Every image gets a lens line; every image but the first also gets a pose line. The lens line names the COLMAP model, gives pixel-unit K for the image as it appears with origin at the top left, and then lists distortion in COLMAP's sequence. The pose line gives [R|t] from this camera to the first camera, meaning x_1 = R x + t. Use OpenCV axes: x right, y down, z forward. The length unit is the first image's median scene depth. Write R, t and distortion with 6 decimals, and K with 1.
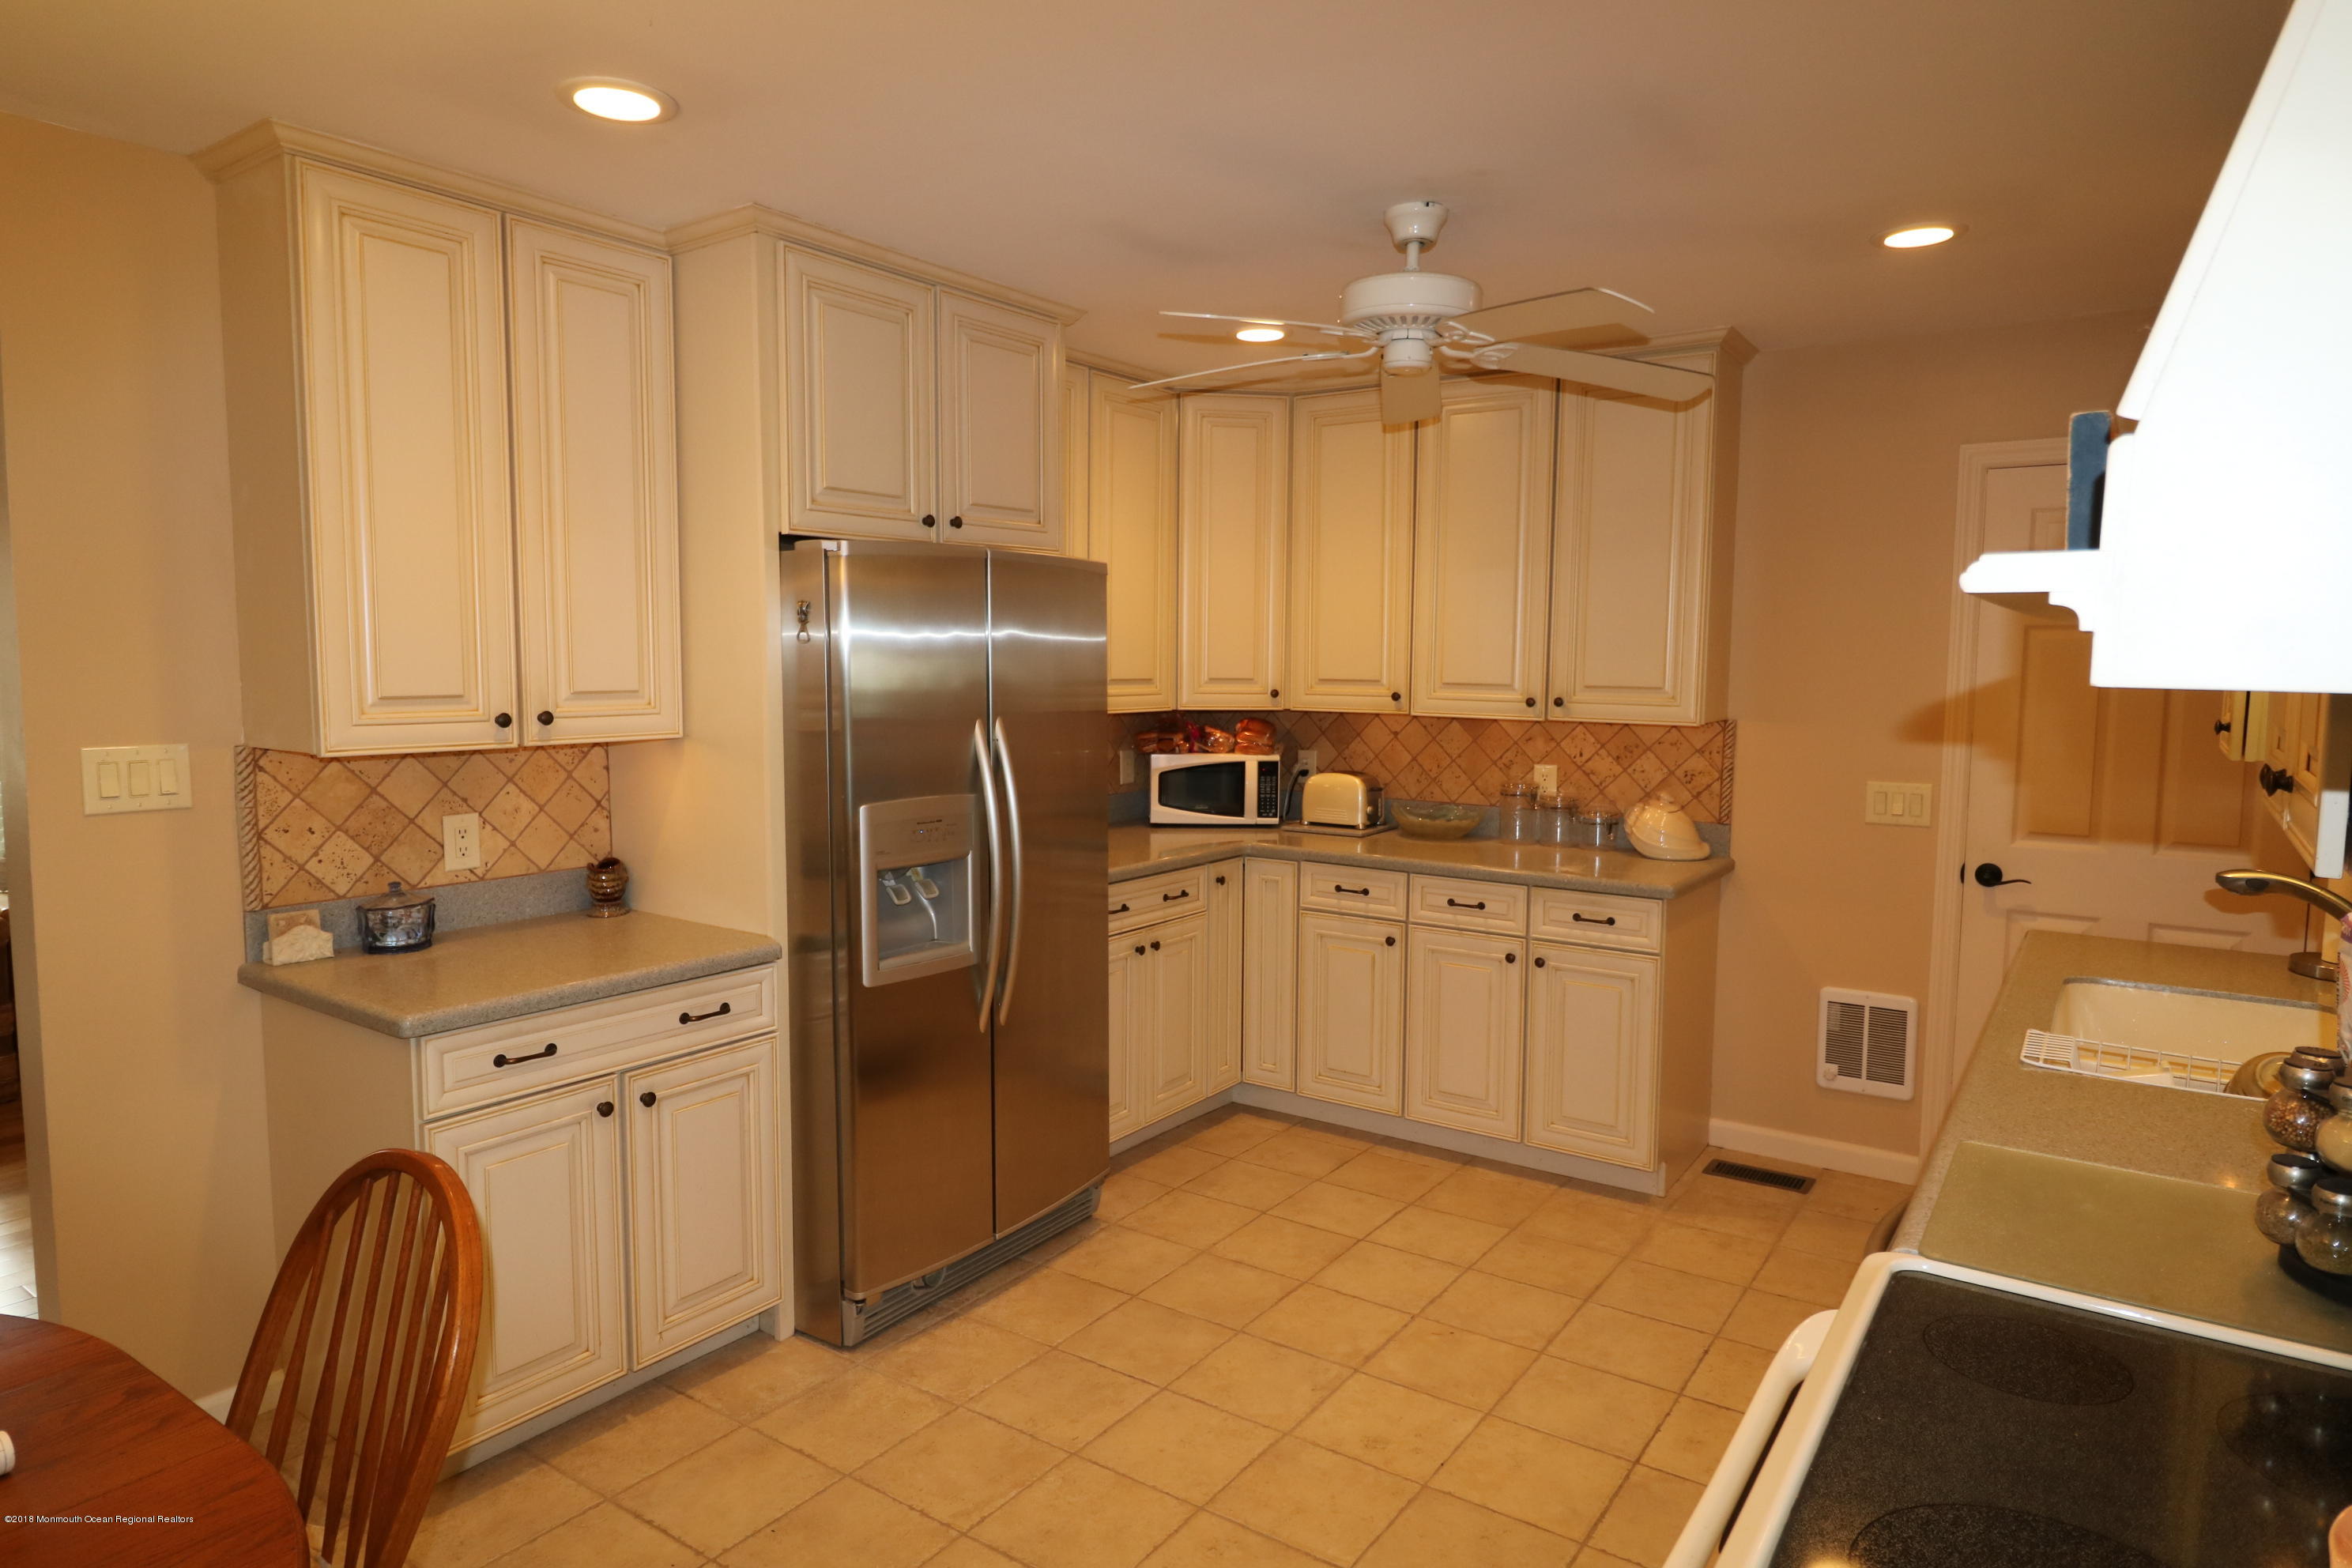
lens RADIAL K [[1379.4, 0, 1175.3], [0, 1379.4, 778.0], [0, 0, 1]] dist [0.008978, -0.014954]
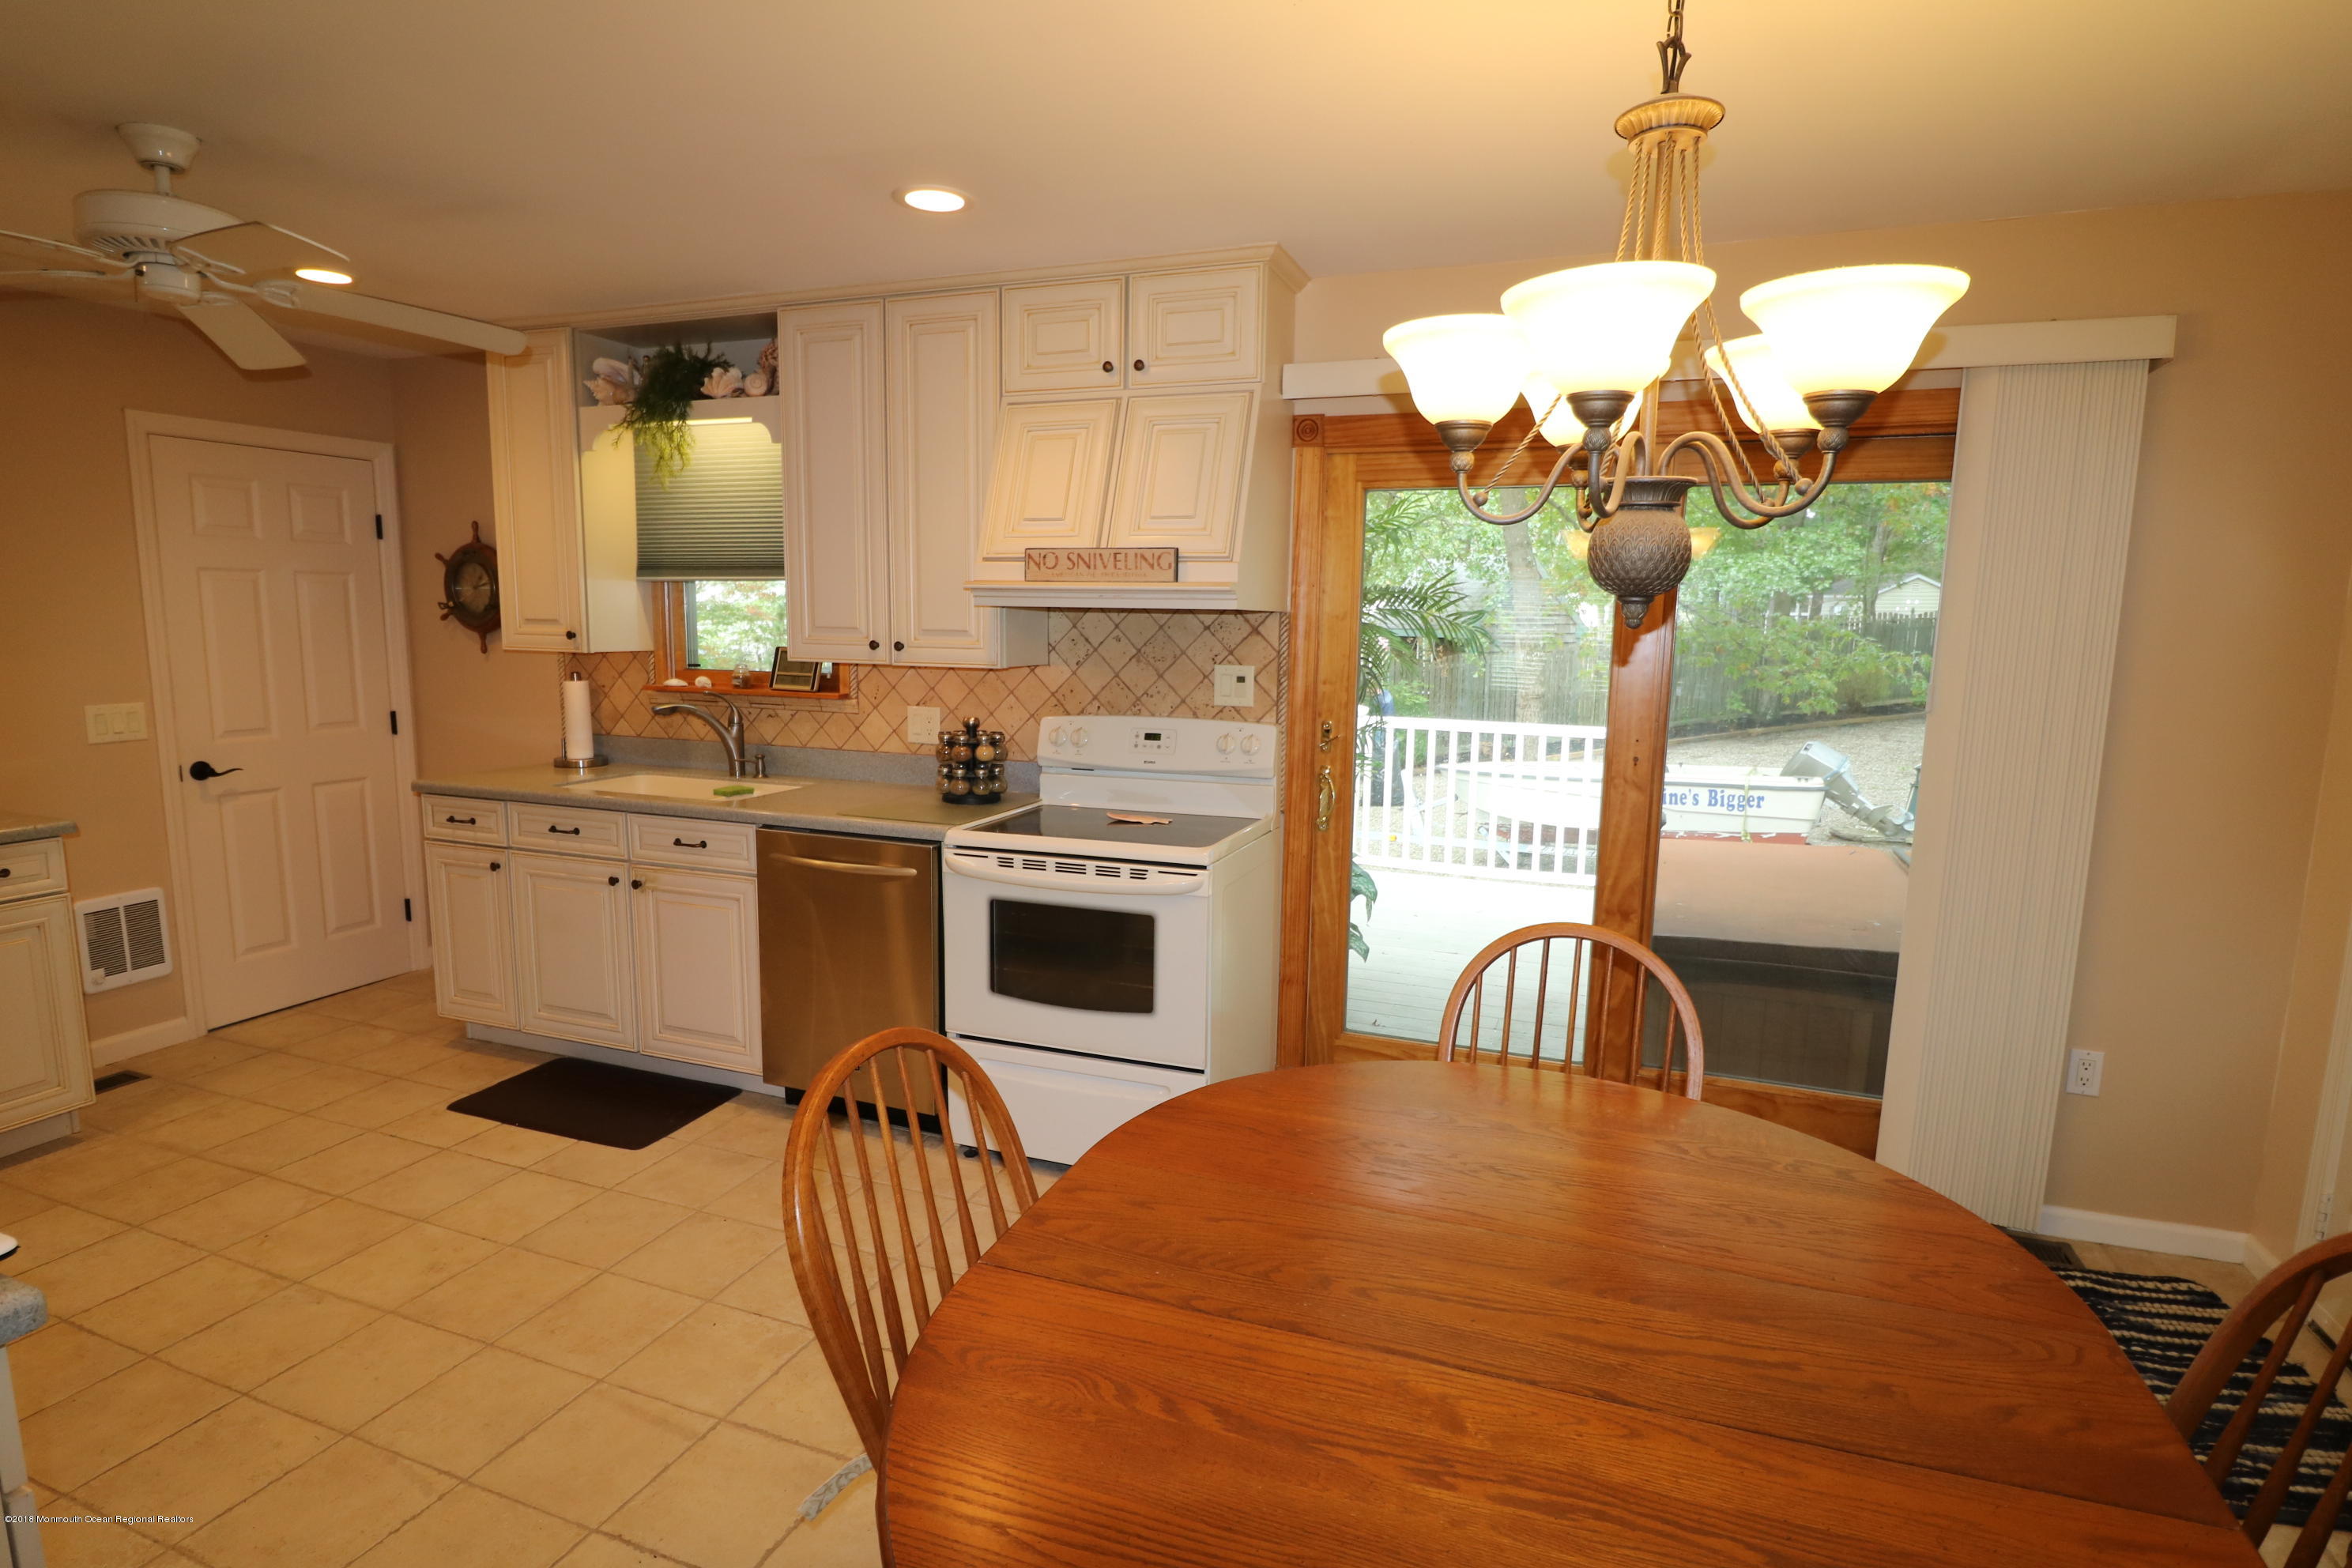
lens RADIAL K [[1187.7, 0, 1167.4], [0, 1187.7, 786.8], [0, 0, 1]] dist [0.003868, -0.013479]
pose [[-0.241436, -0.148785, 0.958943, -0.624228], [0.072496, 0.982650, 0.170715, -0.033082], [-0.967705, 0.110736, -0.226461, 0.396238]]
